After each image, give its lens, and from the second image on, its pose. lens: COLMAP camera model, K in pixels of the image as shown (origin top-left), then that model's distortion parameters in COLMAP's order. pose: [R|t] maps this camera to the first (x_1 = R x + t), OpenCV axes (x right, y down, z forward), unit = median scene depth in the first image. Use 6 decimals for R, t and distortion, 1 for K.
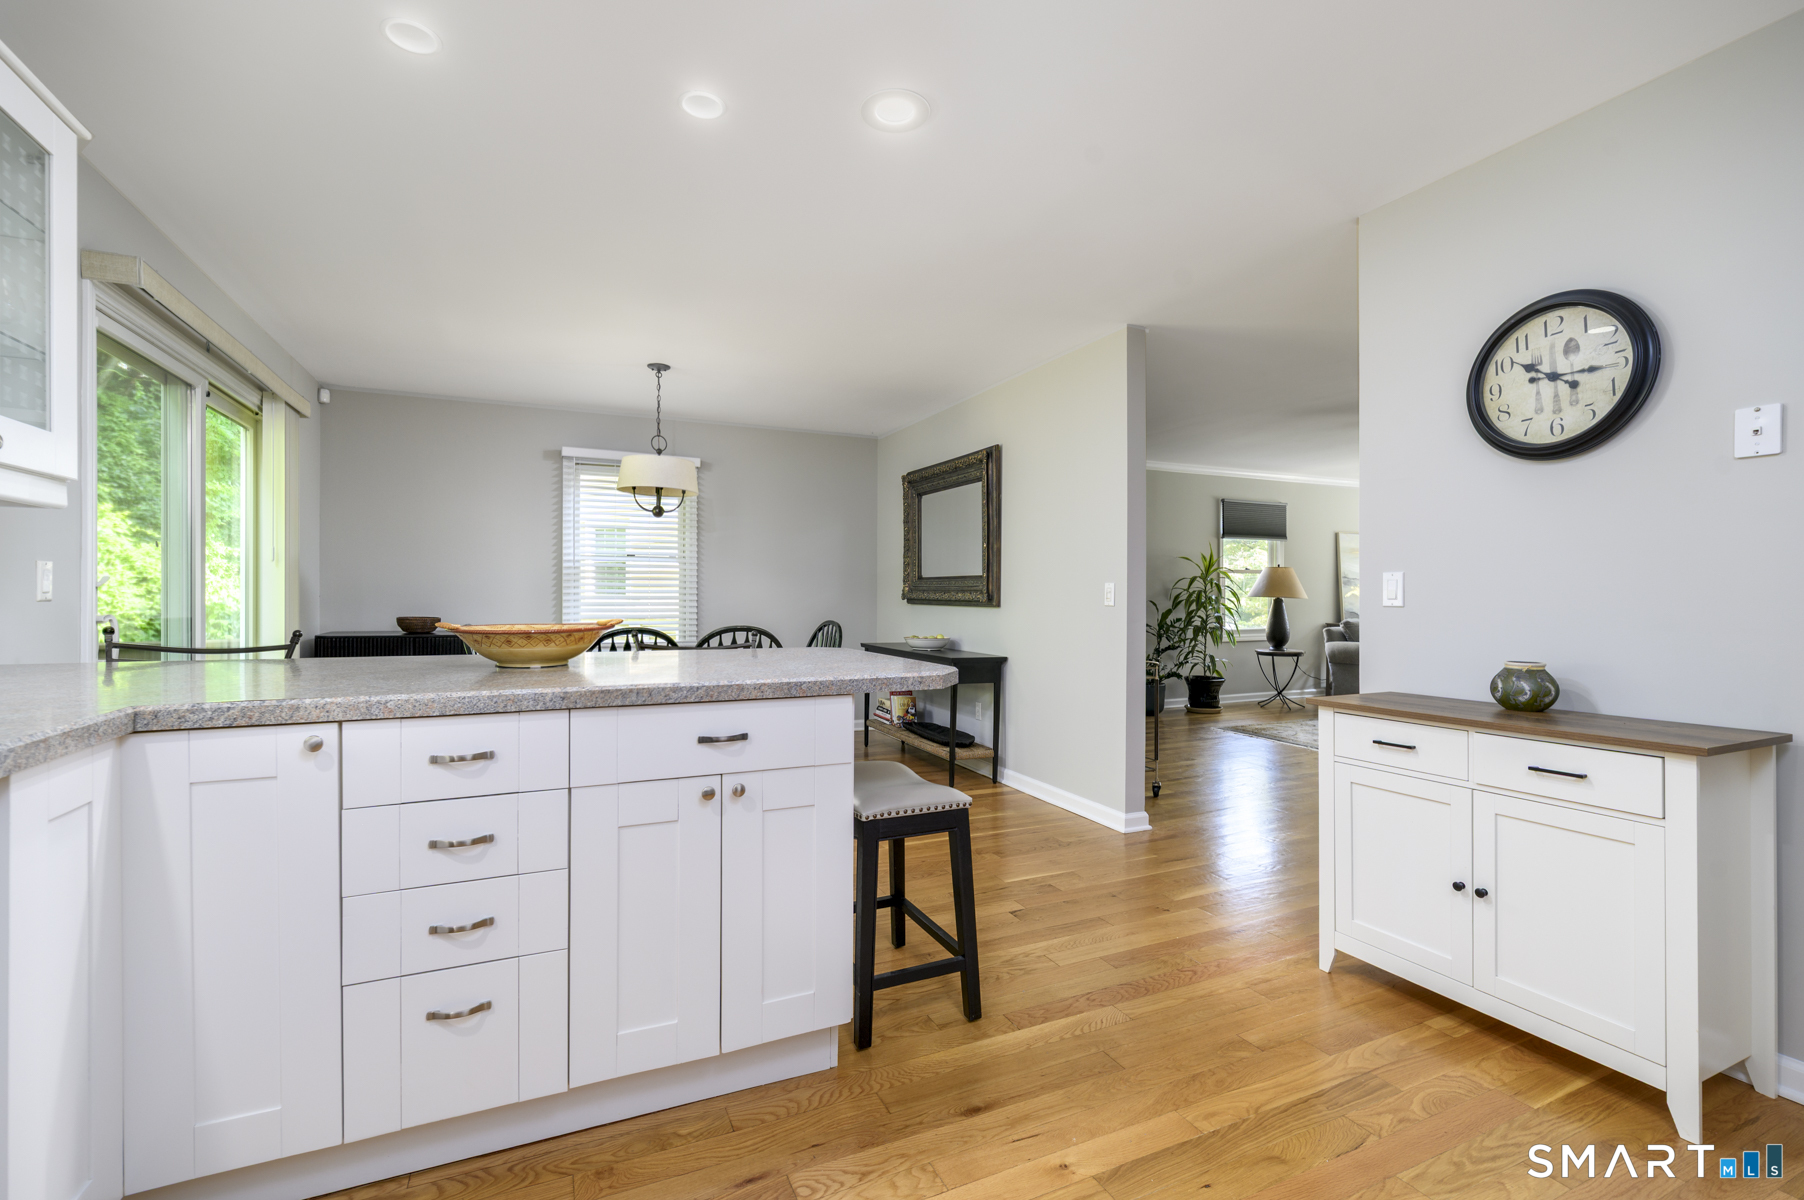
lens RADIAL K [[787.4, 0, 895.3], [0, 787.4, 596.2], [0, 0, 1]] dist [0.000513, -0.000218]
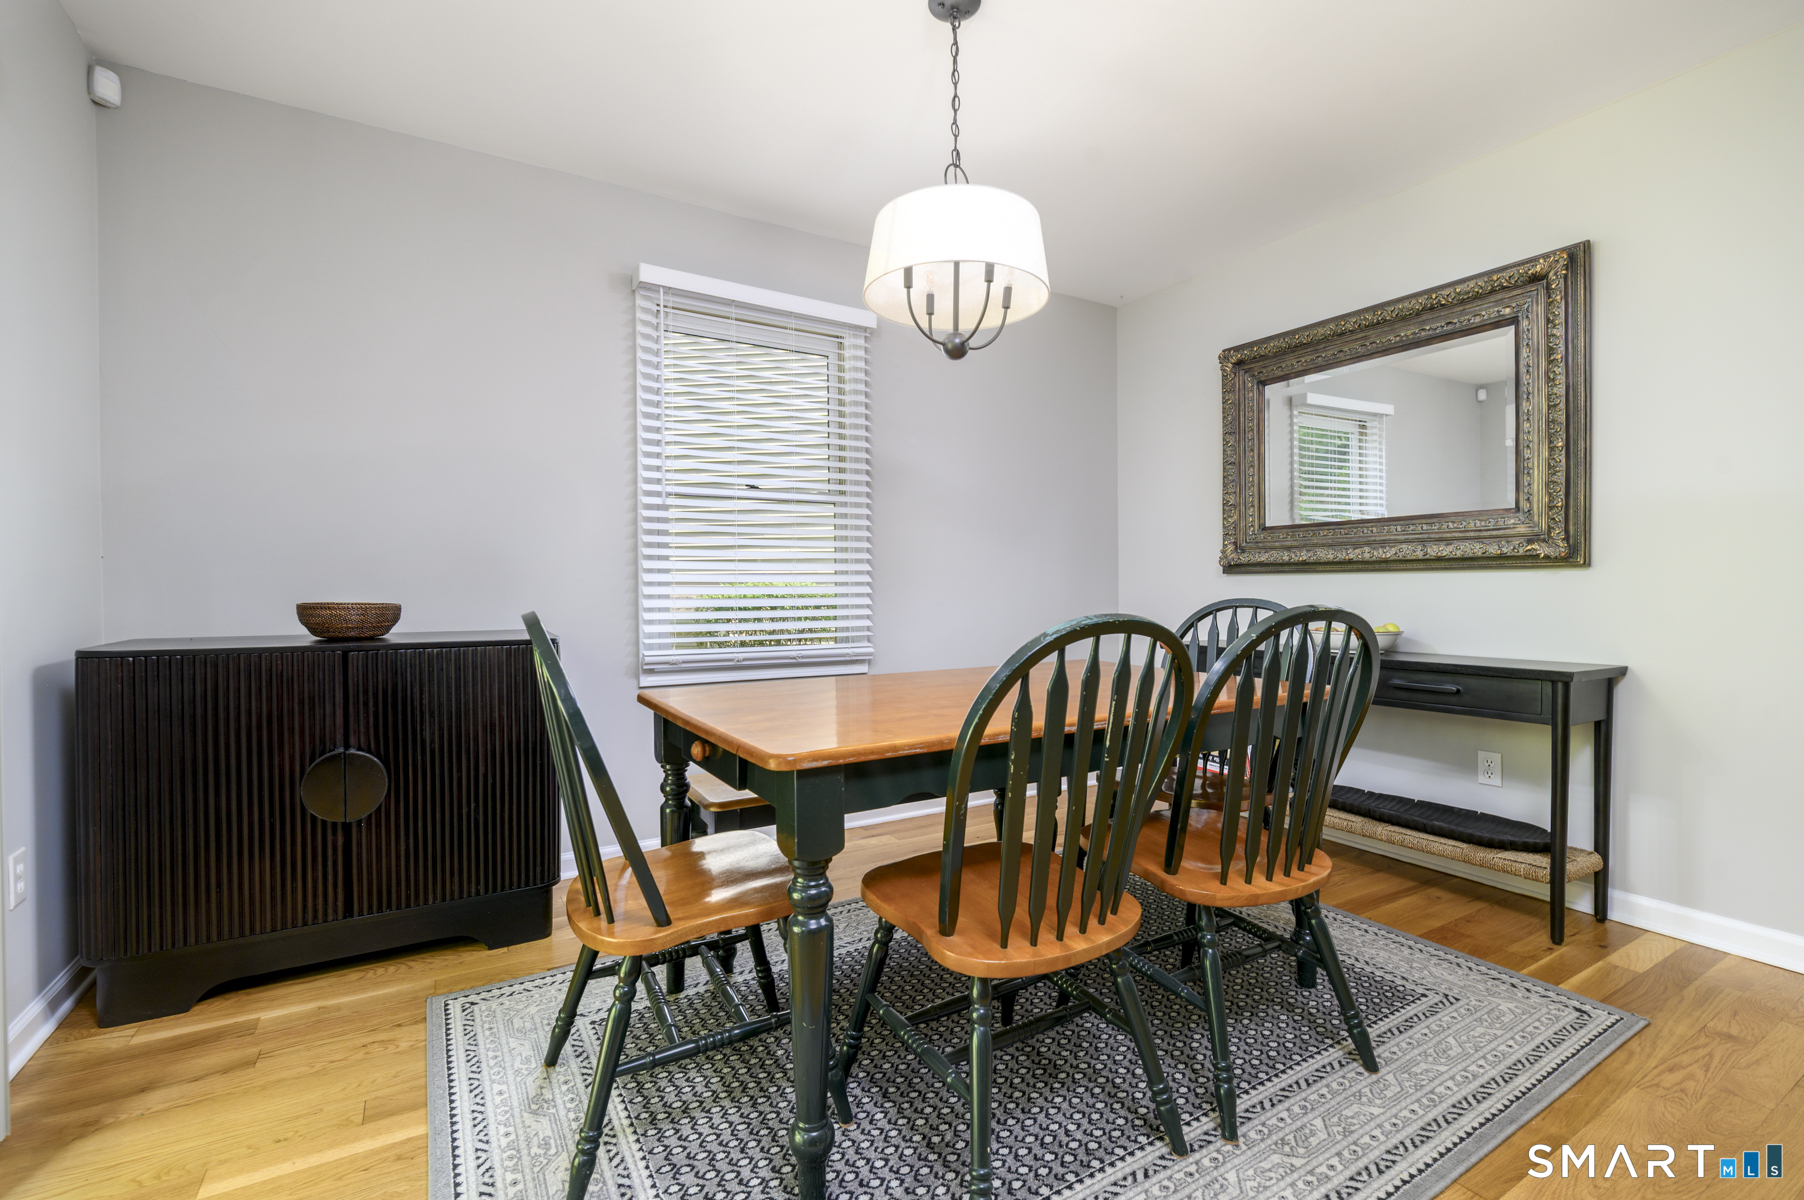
lens RADIAL K [[787.4, 0, 895.3], [0, 787.4, 596.2], [0, 0, 1]] dist [0.000513, -0.000218]
pose [[0.994970, -0.011703, 0.099487, -0.338217], [0.010847, 0.999899, 0.009135, 0.021549], [-0.099583, -0.008010, 0.994997, 0.519138]]
